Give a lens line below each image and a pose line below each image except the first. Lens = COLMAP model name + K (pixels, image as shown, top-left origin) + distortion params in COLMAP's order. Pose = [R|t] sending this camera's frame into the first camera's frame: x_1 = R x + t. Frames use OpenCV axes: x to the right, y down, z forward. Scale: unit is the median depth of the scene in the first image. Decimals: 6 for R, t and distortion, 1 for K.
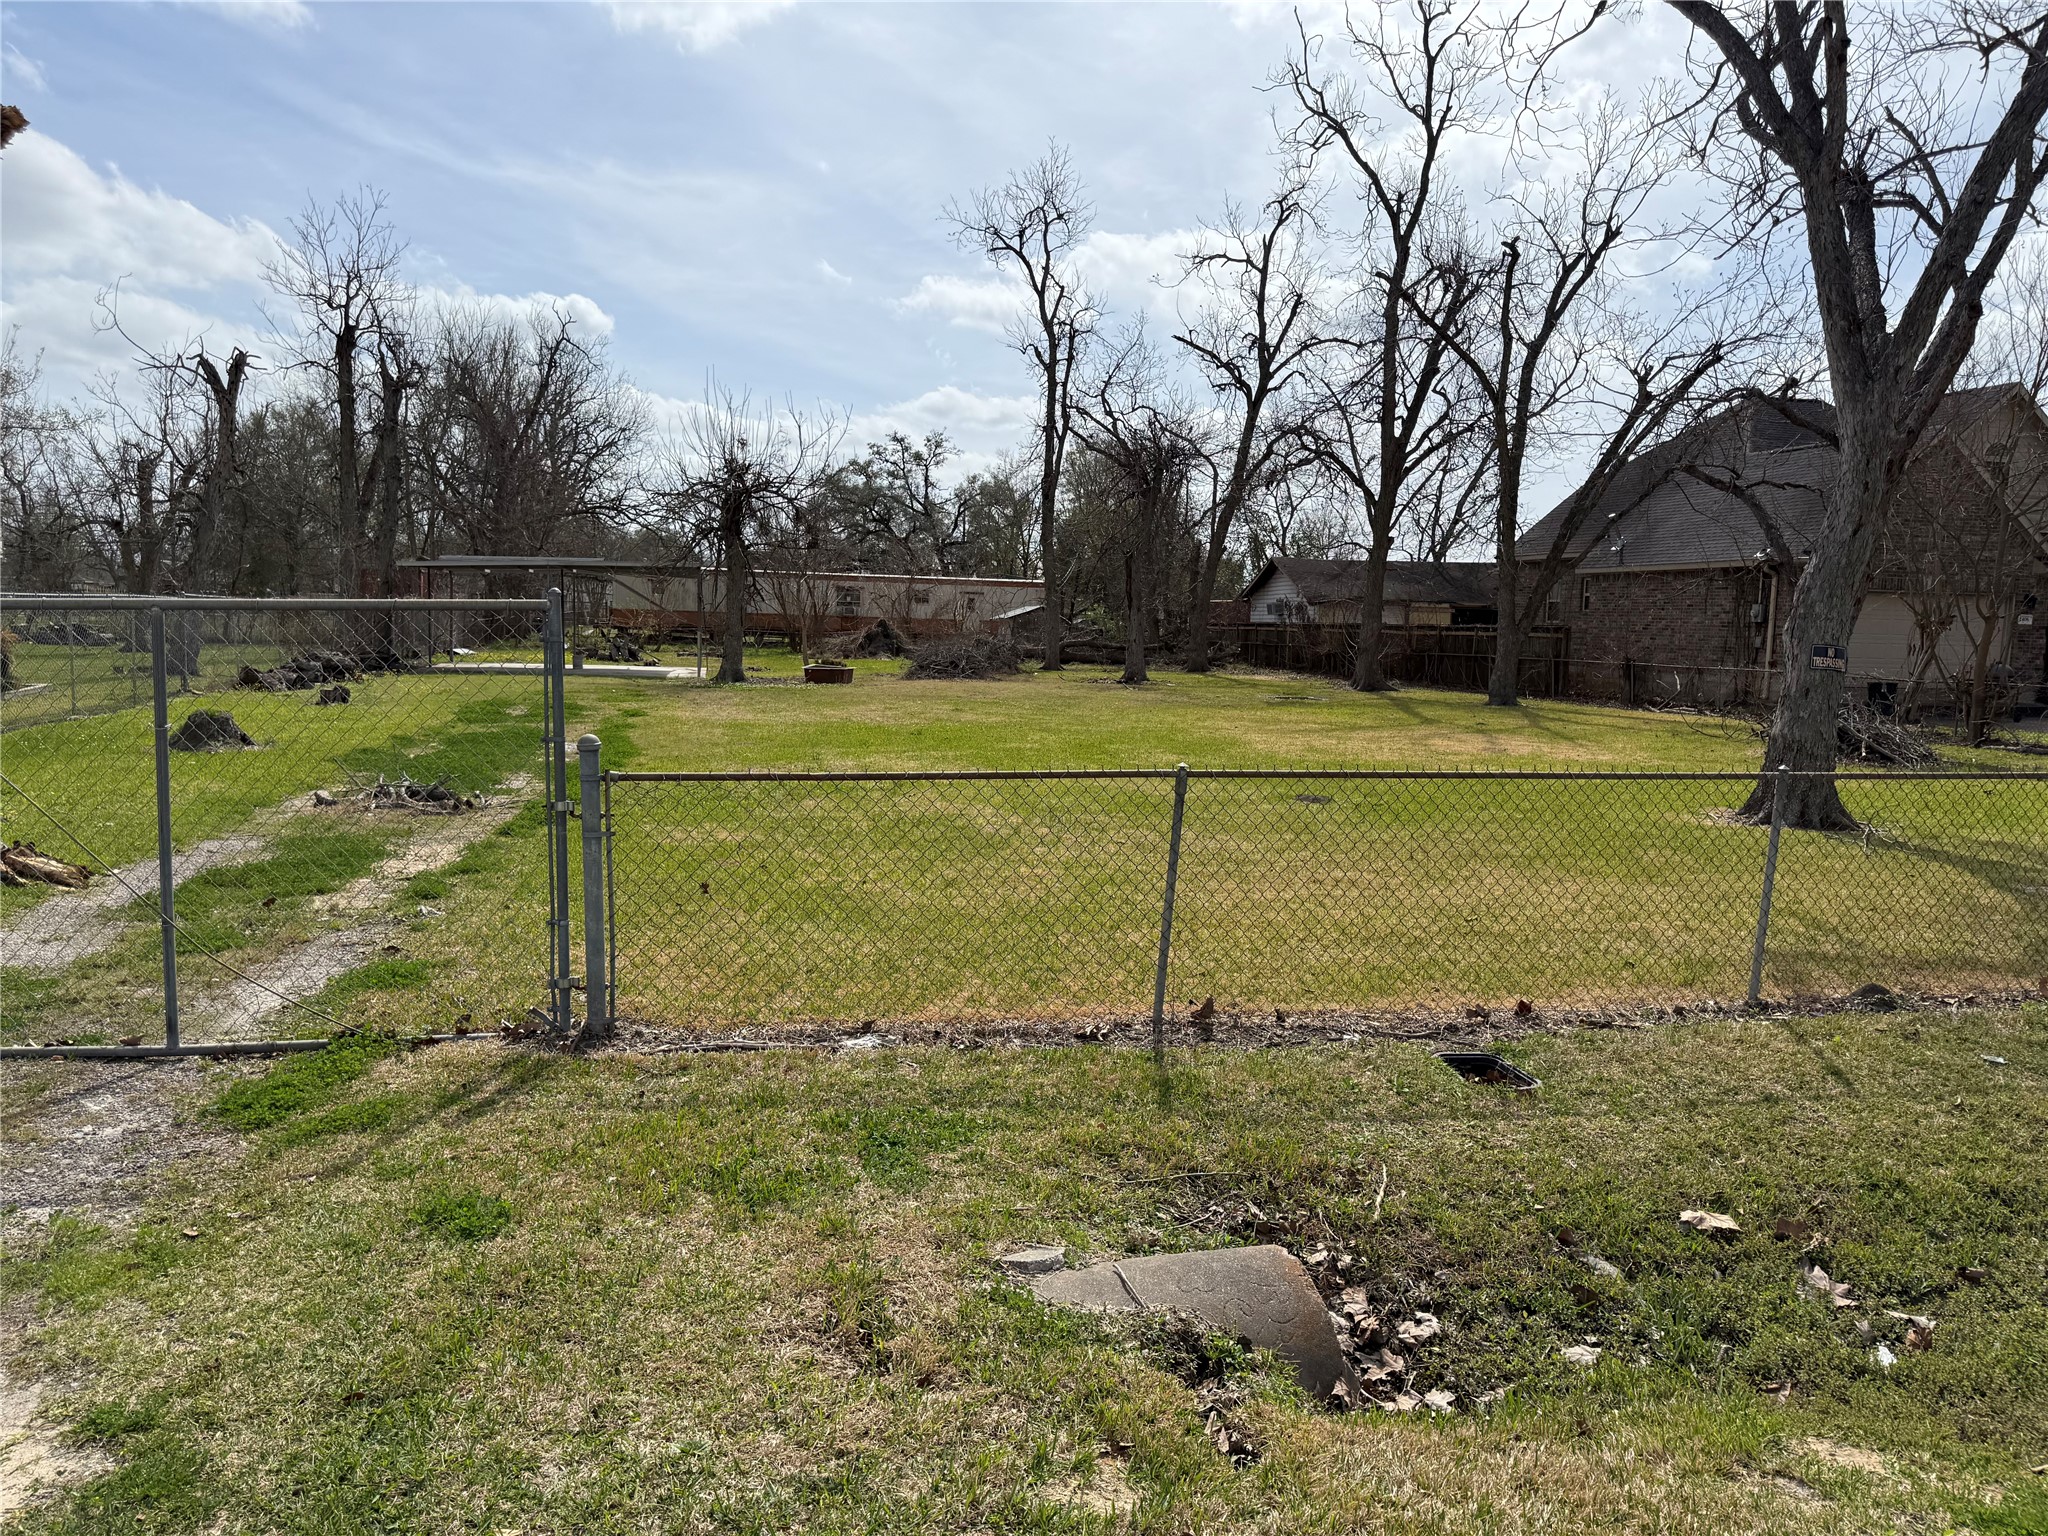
lens RADIAL K [[1429.0, 0, 1035.3], [0, 1429.0, 750.4], [0, 0, 1]] dist [0.178392, -0.347607]
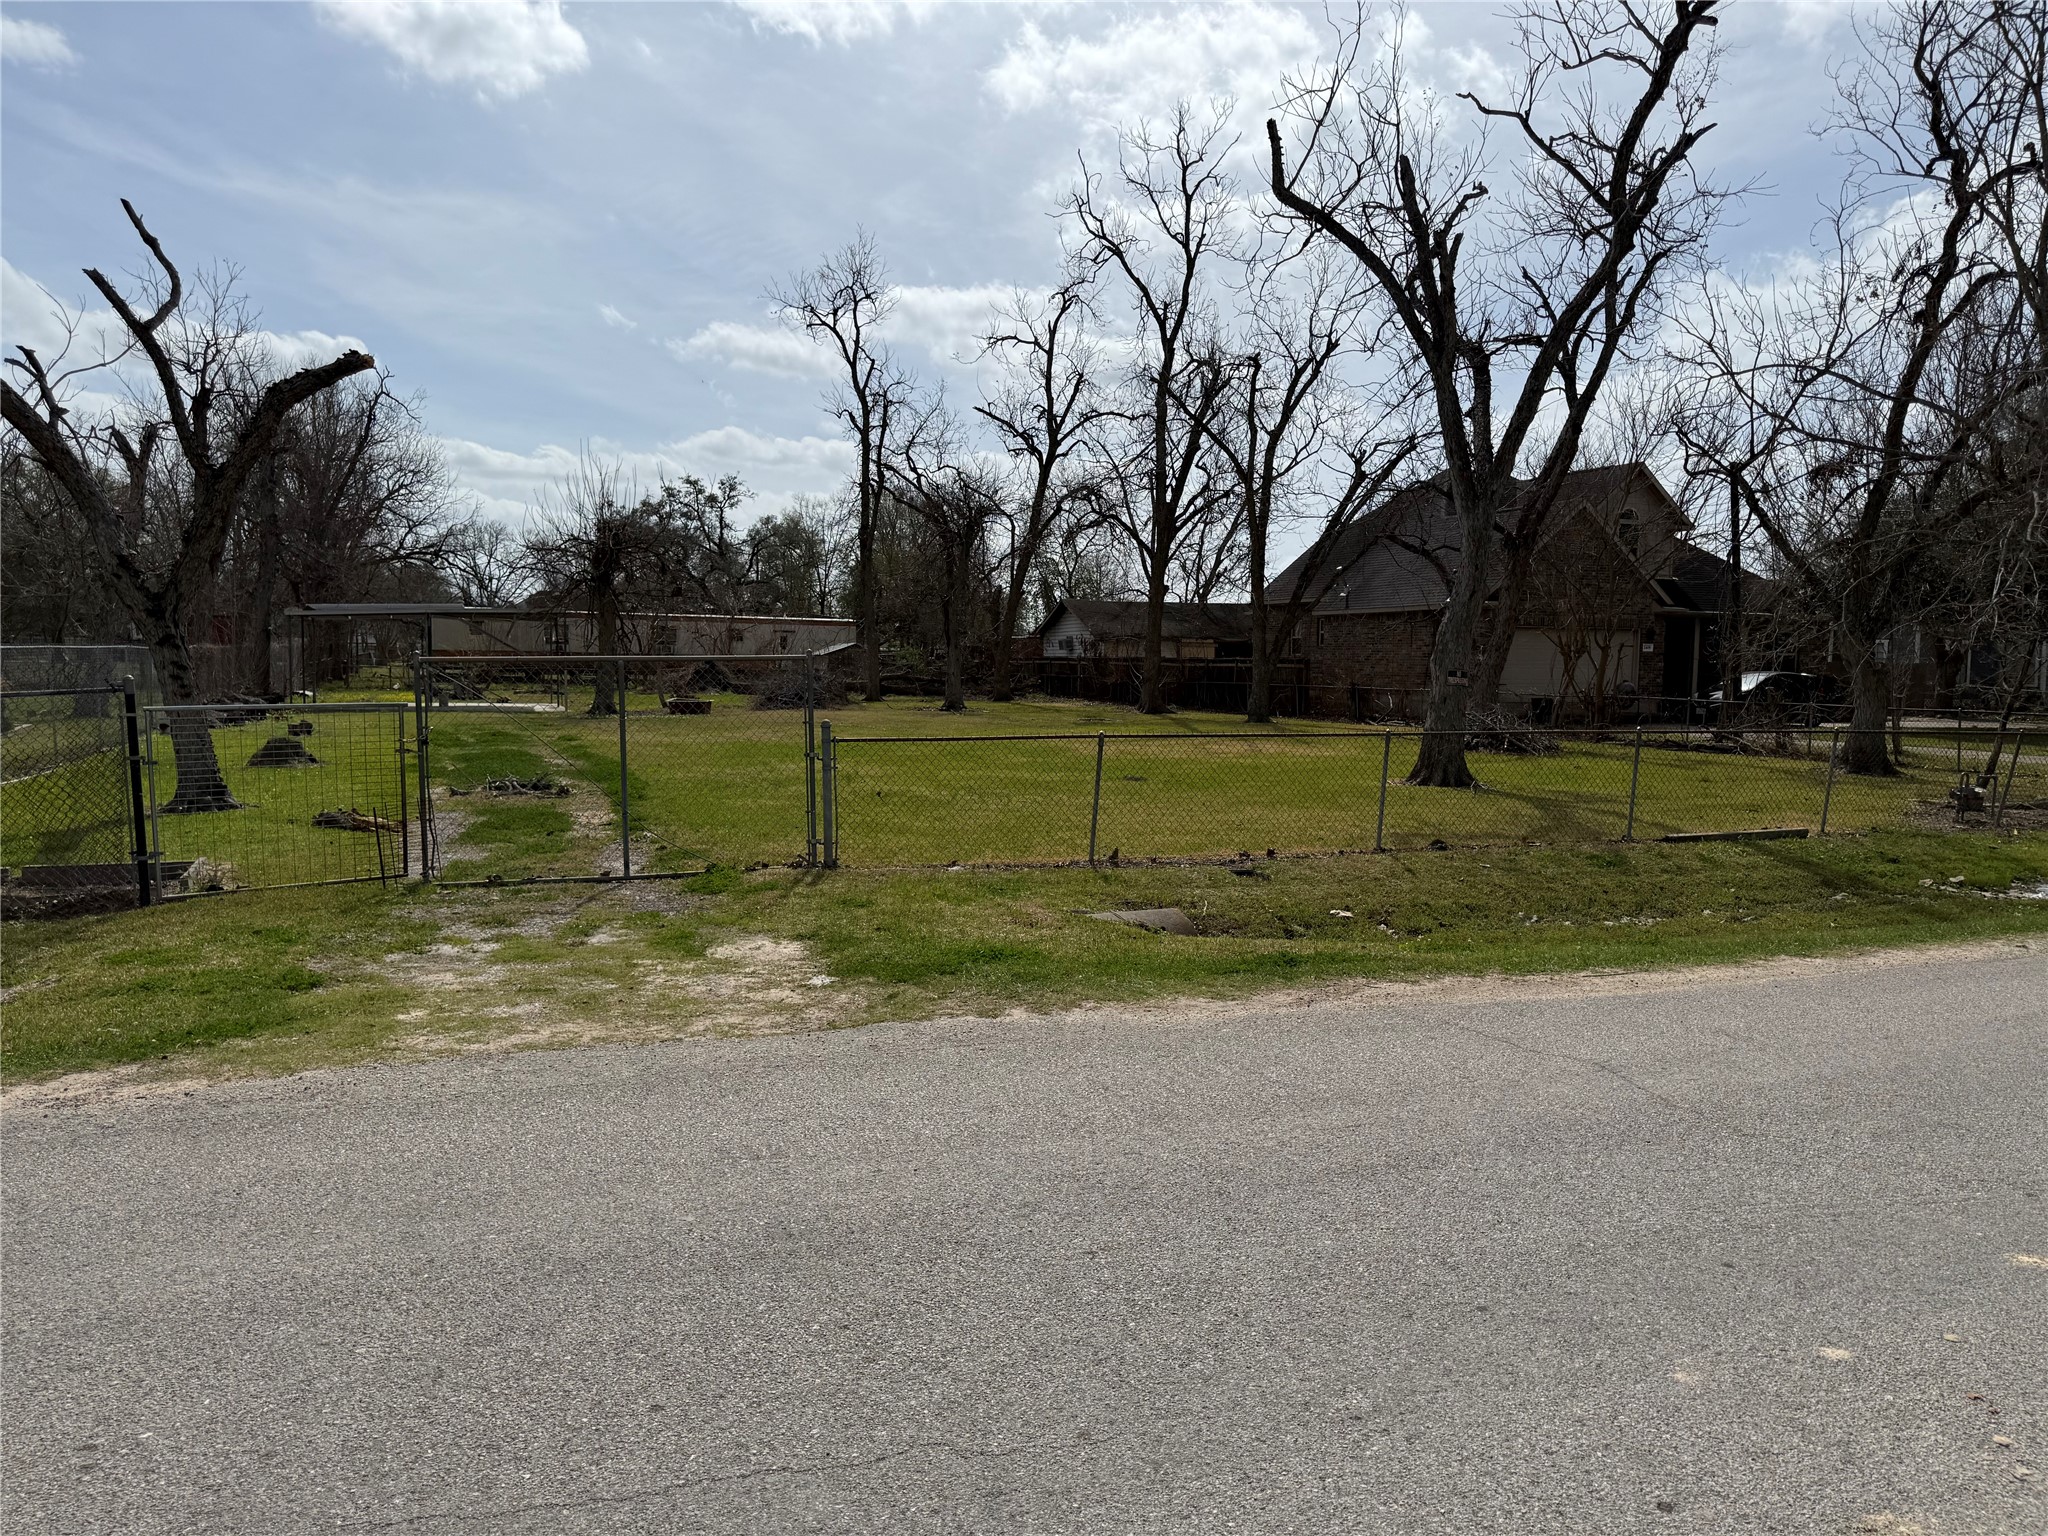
lens RADIAL K [[1427.9, 0, 1033.3], [0, 1427.9, 765.1], [0, 0, 1]] dist [0.181845, -0.349035]
pose [[0.987966, -0.023528, 0.152870, -0.053506], [0.025593, 0.999606, -0.011554, 0.013877], [-0.152538, 0.015328, 0.988179, -0.172738]]
